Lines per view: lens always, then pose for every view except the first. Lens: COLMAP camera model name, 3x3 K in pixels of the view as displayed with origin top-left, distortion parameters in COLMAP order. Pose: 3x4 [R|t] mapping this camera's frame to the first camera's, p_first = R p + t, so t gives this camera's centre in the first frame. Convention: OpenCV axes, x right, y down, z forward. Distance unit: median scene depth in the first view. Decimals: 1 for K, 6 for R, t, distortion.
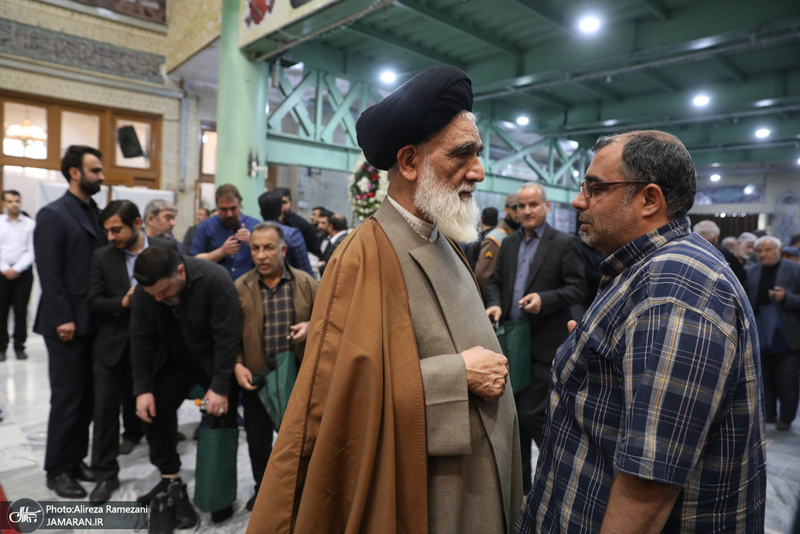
lens RADIAL K [[537.9, 0, 392.0], [0, 537.9, 265.3], [0, 0, 1]] dist [-0.101290, 0.071969]
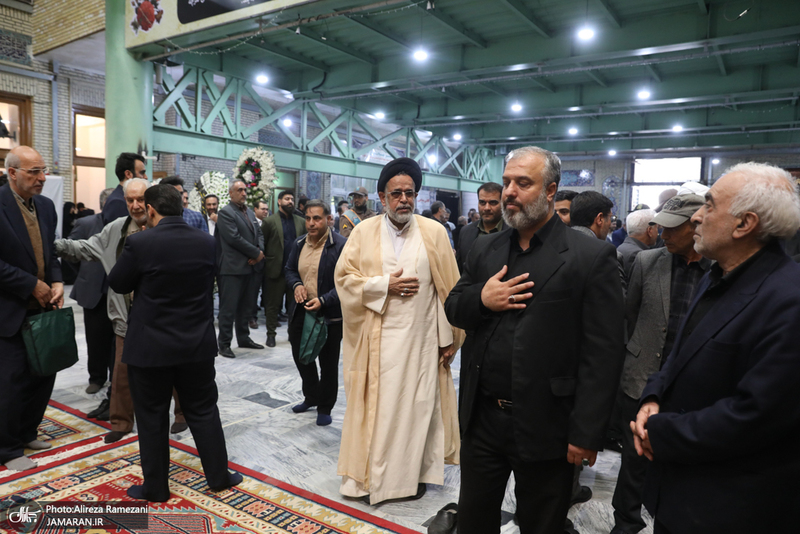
lens RADIAL K [[591.6, 0, 395.3], [0, 591.6, 268.6], [0, 0, 1]] dist [-0.069523, 0.089983]
pose [[0.973069, -0.023425, 0.229322, -0.024701], [0.015600, 0.999235, 0.035873, 0.015376], [-0.229987, -0.031329, 0.972689, -0.287847]]
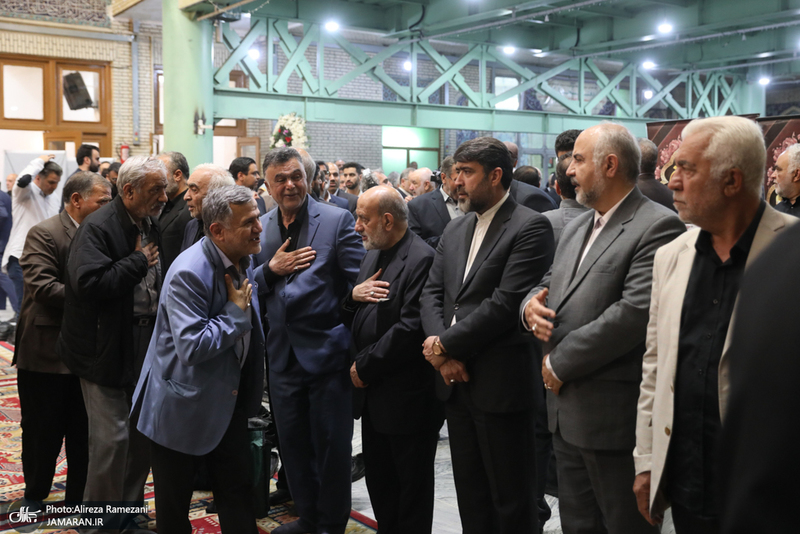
lens RADIAL K [[978.5, 0, 412.8], [0, 978.5, 217.0], [0, 0, 1]] dist [0.145636, -0.001006]
pose [[0.990122, -0.029242, -0.137128, 0.337960], [0.026304, 0.999385, -0.023188, 0.038821], [0.137722, 0.019352, 0.990282, -0.688377]]
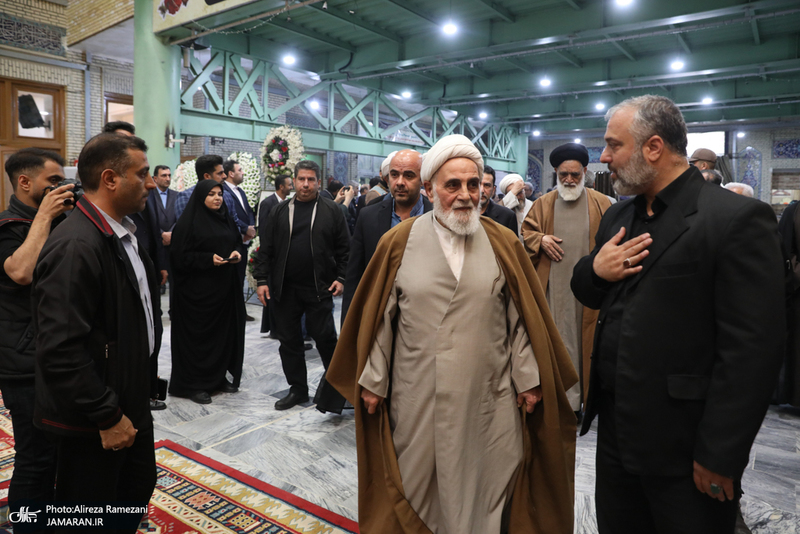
lens RADIAL K [[566.4, 0, 402.4], [0, 566.4, 228.0], [0, 0, 1]] dist [-0.108558, 0.110884]
pose [[0.978473, -0.035306, 0.203331, -0.022930], [0.036190, 0.999345, -0.000633, 0.017492], [-0.203176, 0.007978, 0.979110, -0.208301]]
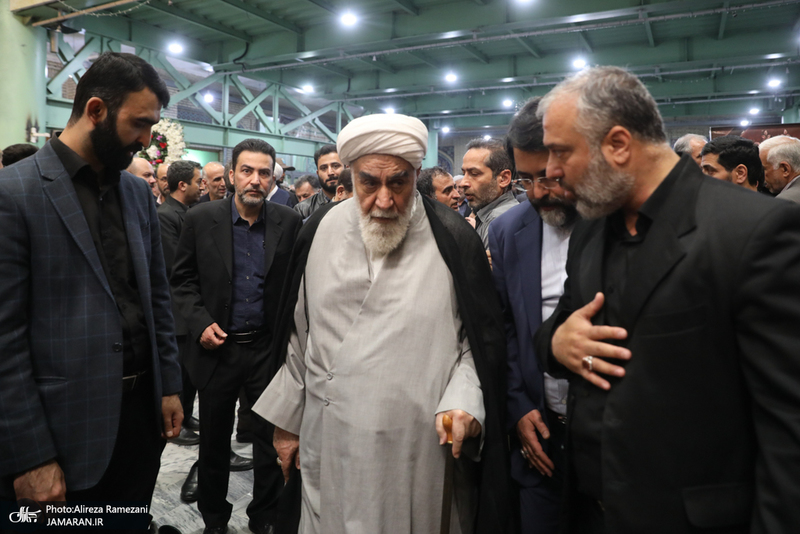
lens RADIAL K [[583.4, 0, 403.3], [0, 583.4, 198.6], [0, 0, 1]] dist [-0.122693, 0.130473]
pose [[0.936360, -0.032315, 0.349552, 0.009486], [0.049759, 0.997918, -0.041038, 0.011070], [-0.347498, 0.055820, 0.936018, -0.177733]]
